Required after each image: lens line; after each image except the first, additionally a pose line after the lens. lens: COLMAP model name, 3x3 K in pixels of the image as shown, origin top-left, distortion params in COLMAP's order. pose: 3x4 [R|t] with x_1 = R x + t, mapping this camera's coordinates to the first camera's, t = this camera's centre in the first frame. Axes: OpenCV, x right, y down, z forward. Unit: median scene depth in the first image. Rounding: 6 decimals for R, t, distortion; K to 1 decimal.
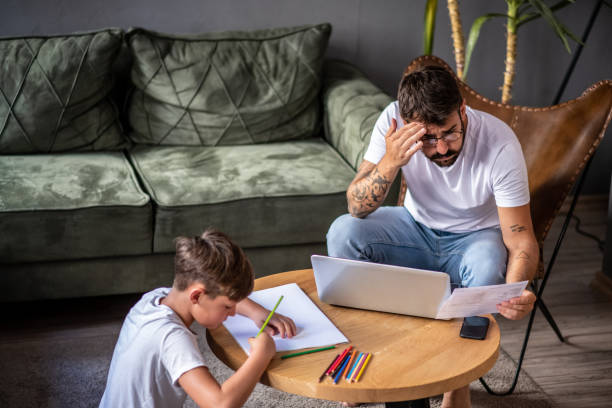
lens RADIAL K [[1392.1, 0, 306.0], [0, 1392.1, 204.0], [0, 0, 1]] dist [0.023008, 0.016687]
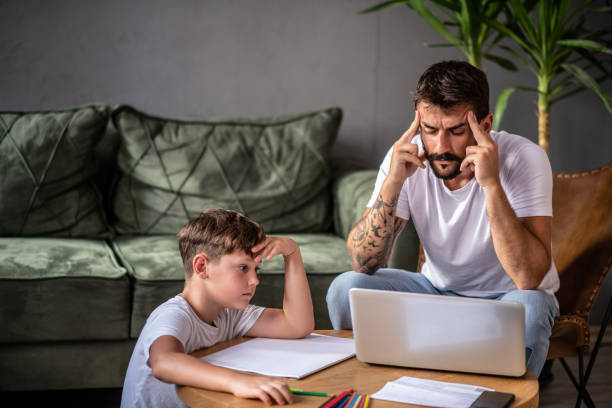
lens RADIAL K [[1392.1, 0, 306.0], [0, 1392.1, 204.0], [0, 0, 1]] dist [0.023008, 0.016687]
pose [[0.999700, -0.002308, -0.024383, 0.017410], [-0.001946, 0.984923, -0.172982, 0.091609], [0.024415, 0.172978, 0.984623, 0.129967]]
